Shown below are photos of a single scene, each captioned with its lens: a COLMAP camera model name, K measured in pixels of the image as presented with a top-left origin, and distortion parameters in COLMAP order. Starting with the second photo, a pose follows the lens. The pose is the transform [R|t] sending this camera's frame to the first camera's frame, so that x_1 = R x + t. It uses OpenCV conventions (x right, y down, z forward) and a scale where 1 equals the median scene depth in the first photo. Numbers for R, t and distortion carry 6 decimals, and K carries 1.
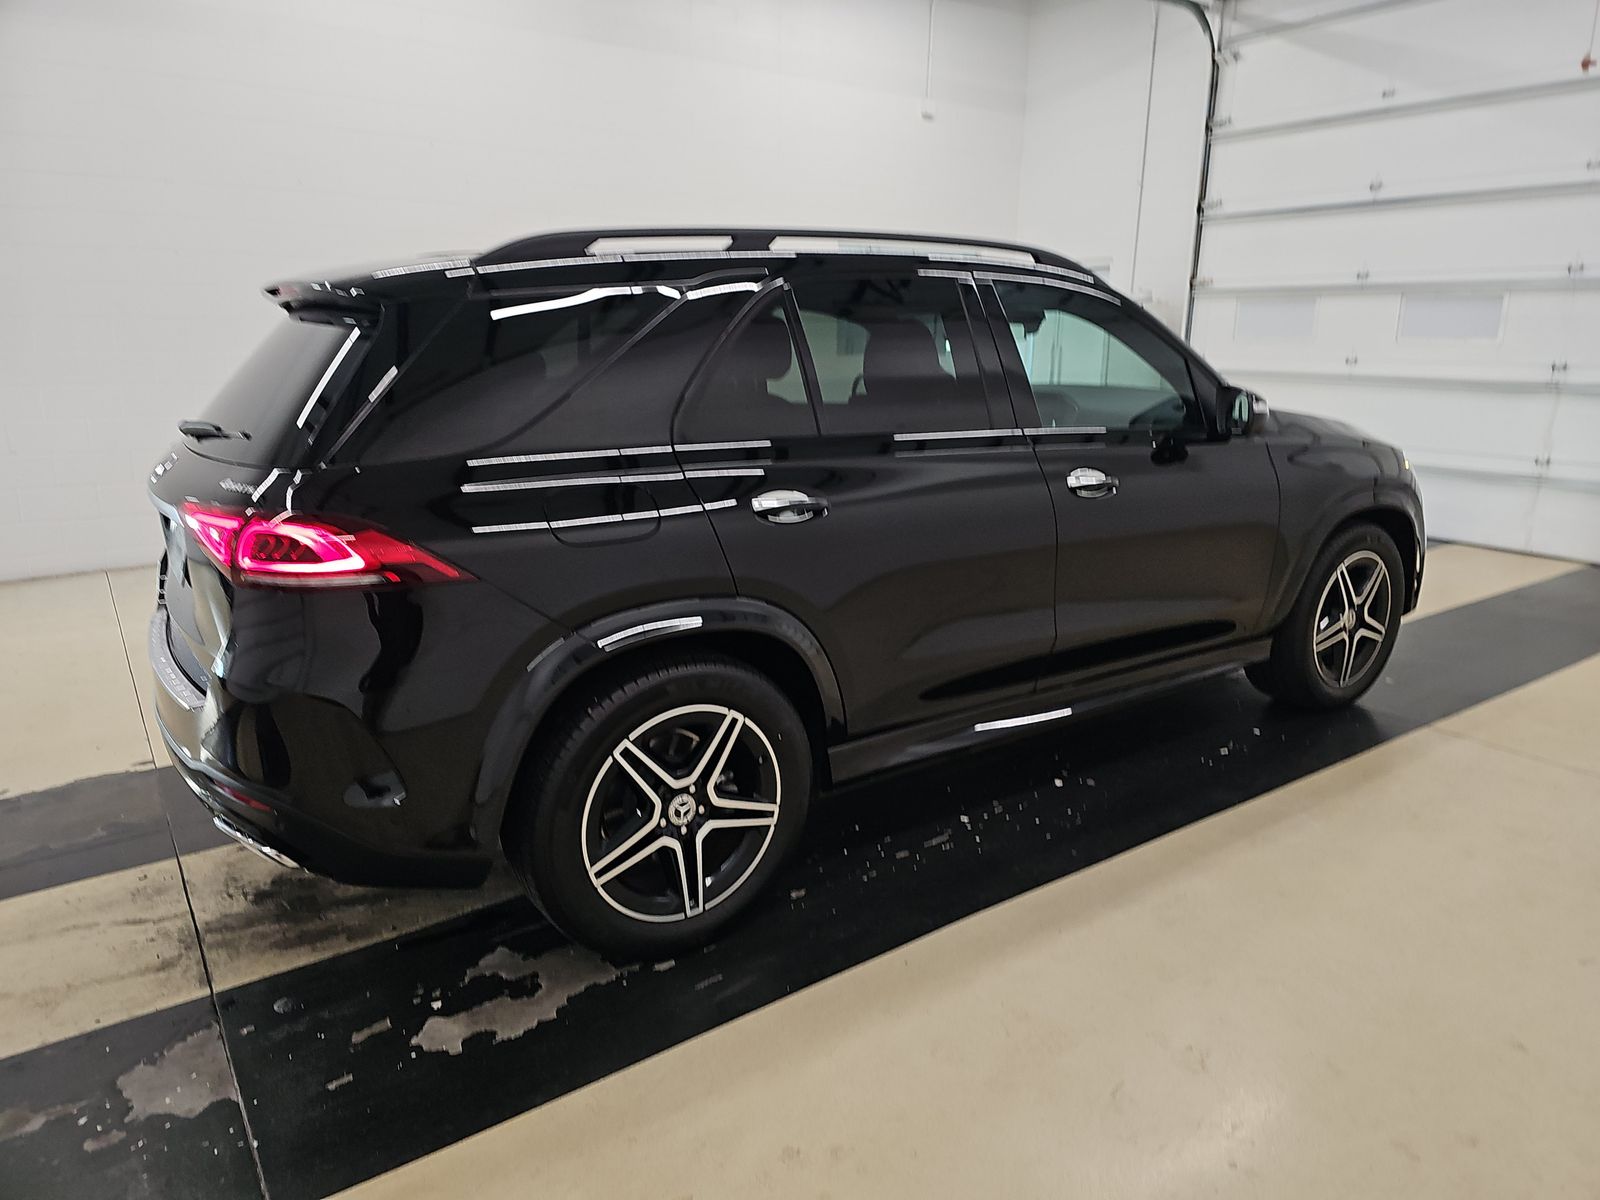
lens RADIAL K [[1042.1, 0, 819.5], [0, 1042.1, 602.4], [0, 0, 1]] dist [0.051352, -0.041866]
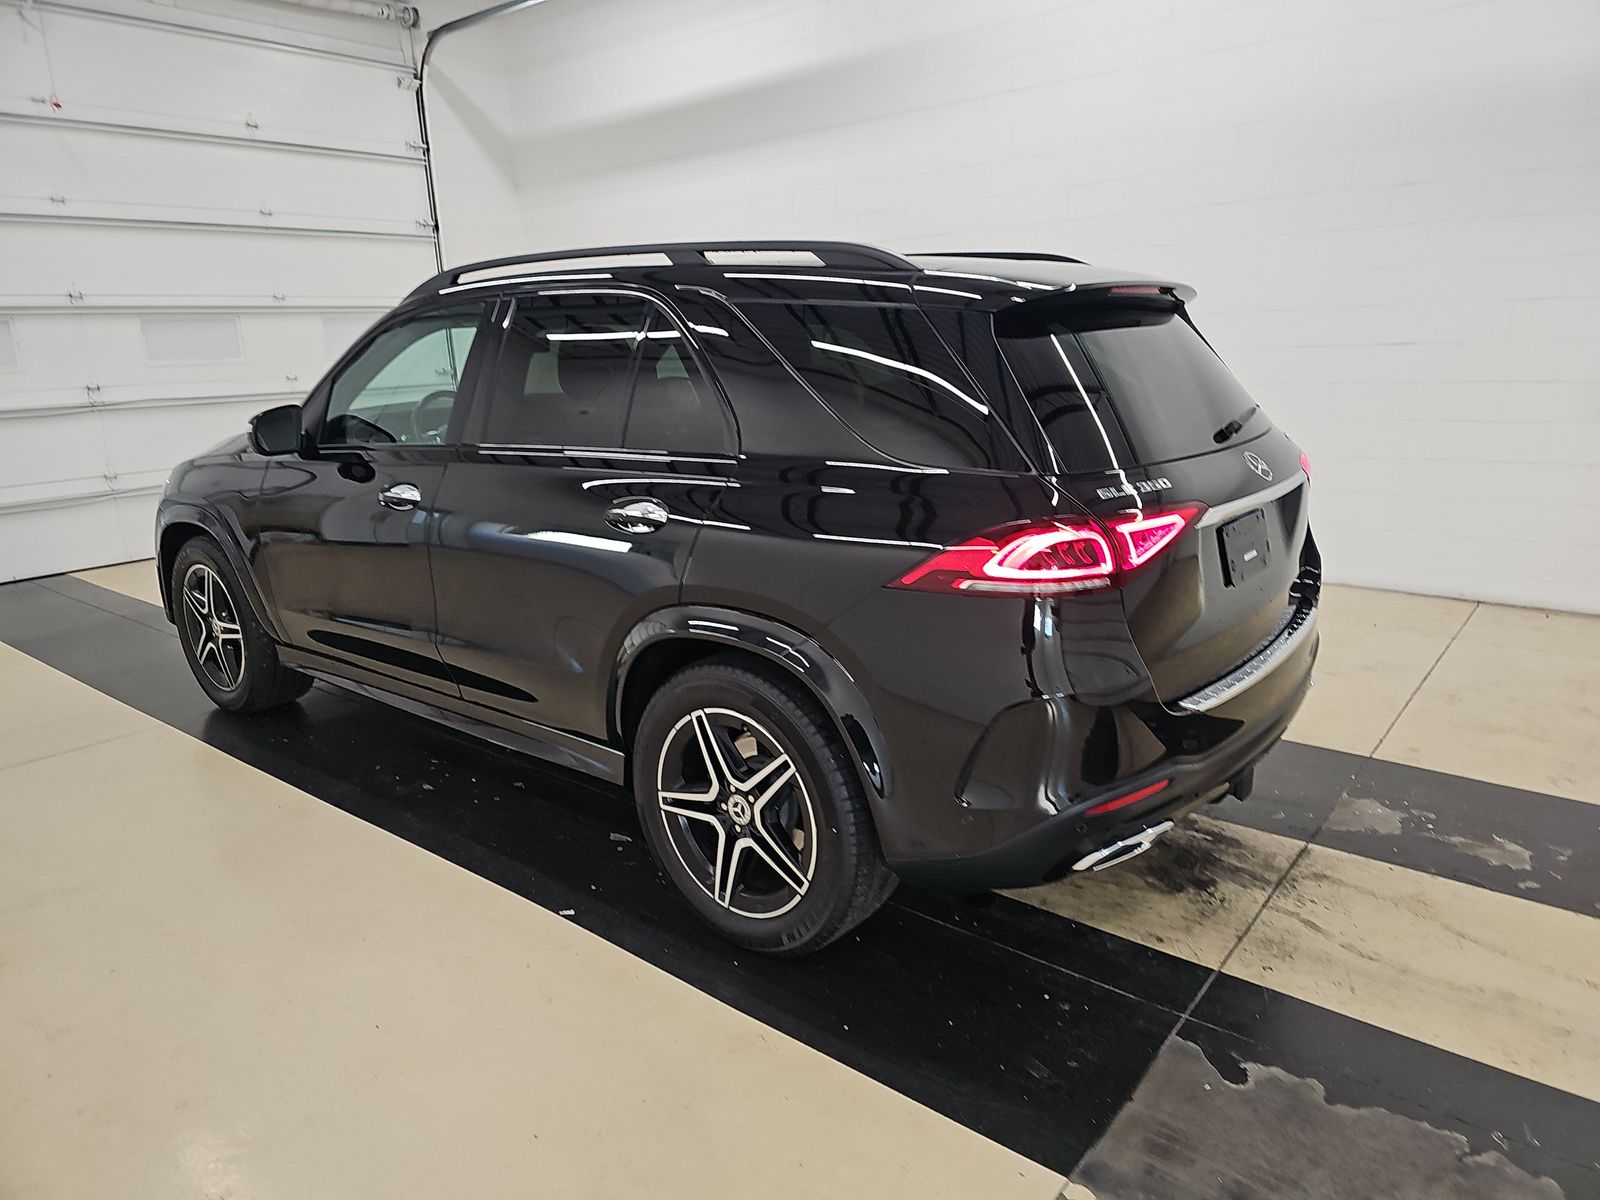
lens RADIAL K [[1042.1, 0, 819.5], [0, 1042.1, 602.4], [0, 0, 1]] dist [0.051352, -0.041866]
pose [[-0.275408, -0.239765, 0.930948, -1.358581], [0.277595, 0.907310, 0.315800, -0.401843], [-0.920376, 0.345400, -0.183323, 1.497043]]
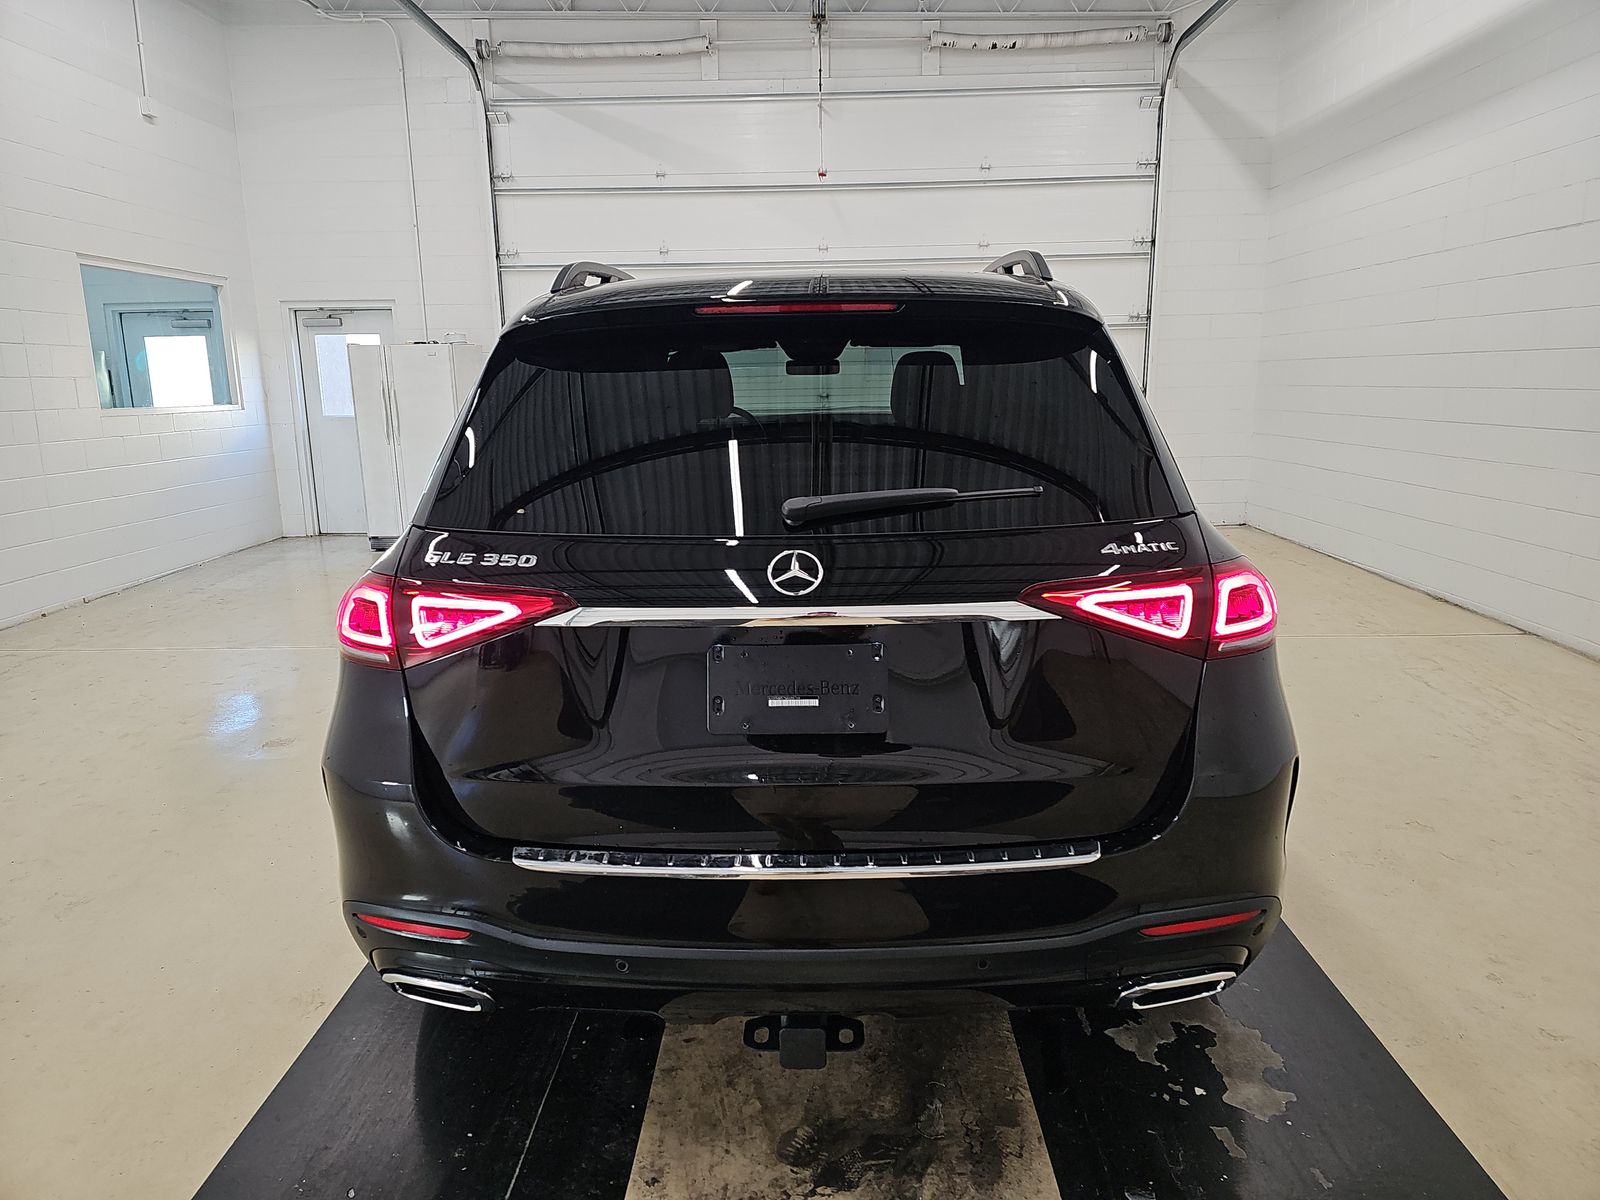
lens RADIAL K [[1042.1, 0, 819.5], [0, 1042.1, 602.4], [0, 0, 1]] dist [0.051352, -0.041866]
pose [[0.592329, -0.182295, 0.784802, -1.021312], [0.229278, 0.971932, 0.052715, -0.105324], [-0.772384, 0.148713, 0.617500, 0.581057]]
